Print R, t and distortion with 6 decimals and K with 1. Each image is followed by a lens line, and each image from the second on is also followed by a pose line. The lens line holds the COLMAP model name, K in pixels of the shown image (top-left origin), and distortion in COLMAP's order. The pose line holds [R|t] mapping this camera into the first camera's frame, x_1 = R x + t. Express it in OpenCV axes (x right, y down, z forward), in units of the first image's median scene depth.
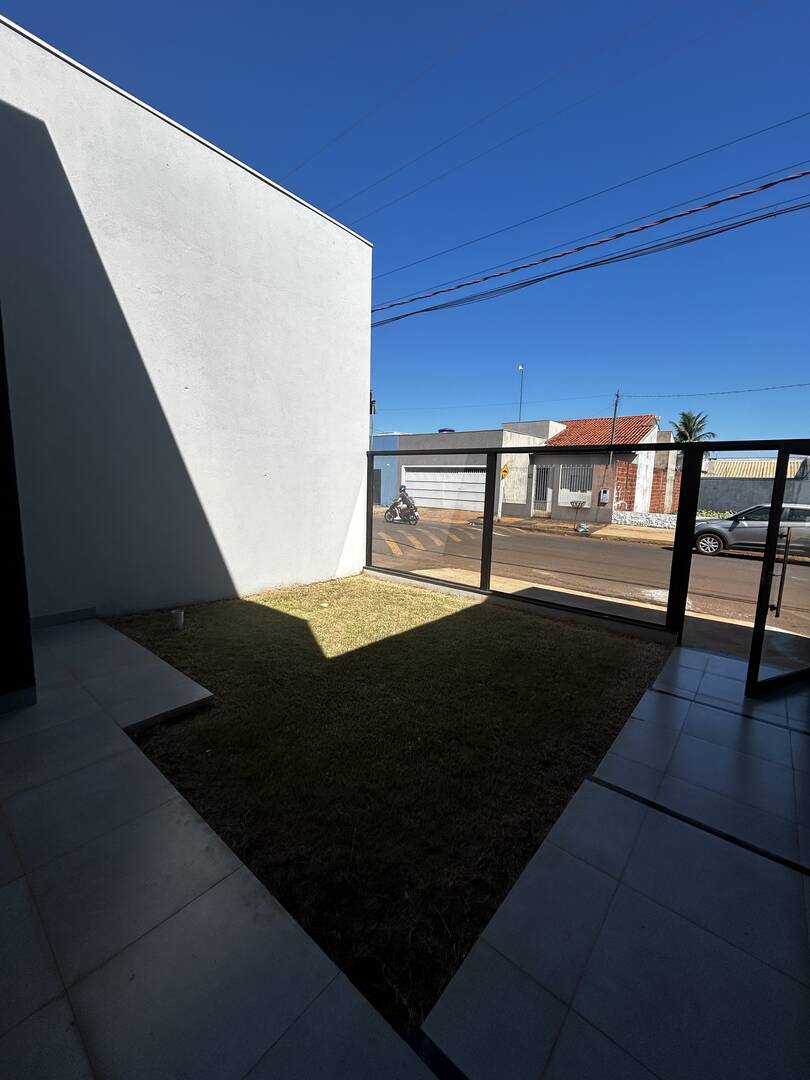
lens RADIAL K [[434.9, 0, 406.0], [0, 434.9, 537.4], [0, 0, 1]] dist [0.001298, 0.000455]
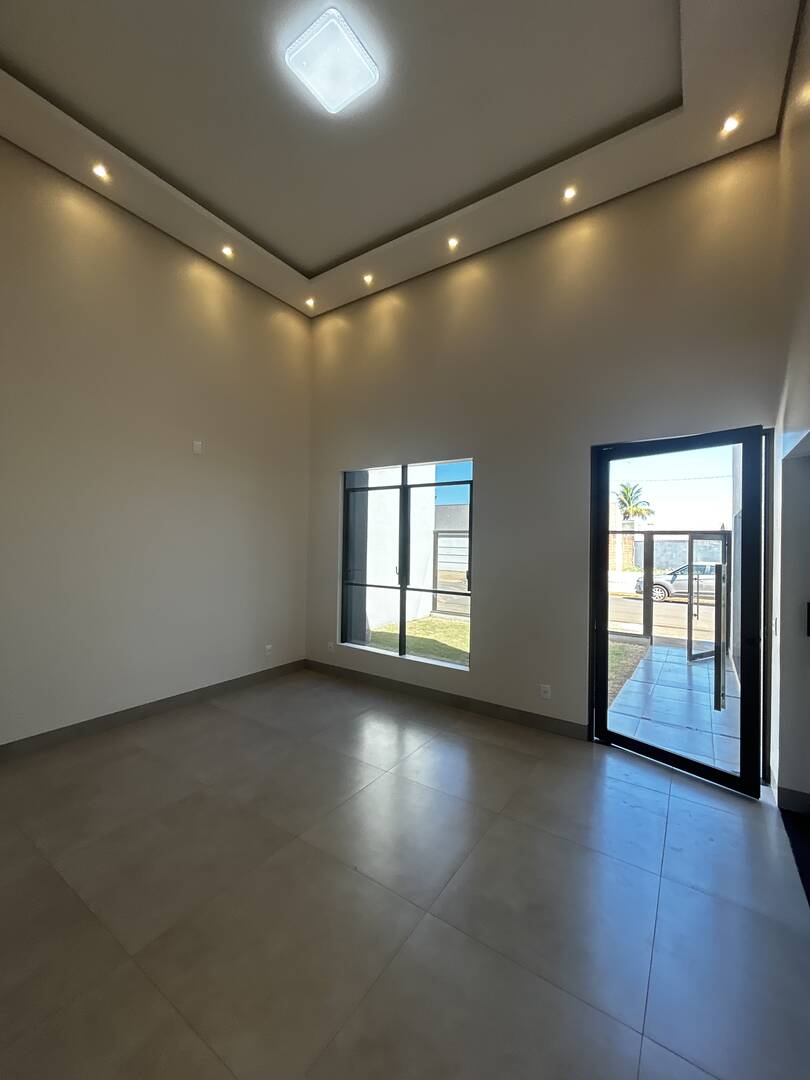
lens RADIAL K [[434.9, 0, 406.0], [0, 434.9, 537.4], [0, 0, 1]] dist [0.001298, 0.000455]
pose [[0.995187, -0.004827, 0.097877, -0.247704], [0.018515, 0.990058, -0.139433, 0.020534], [-0.096231, 0.140574, 0.985382, -0.326787]]
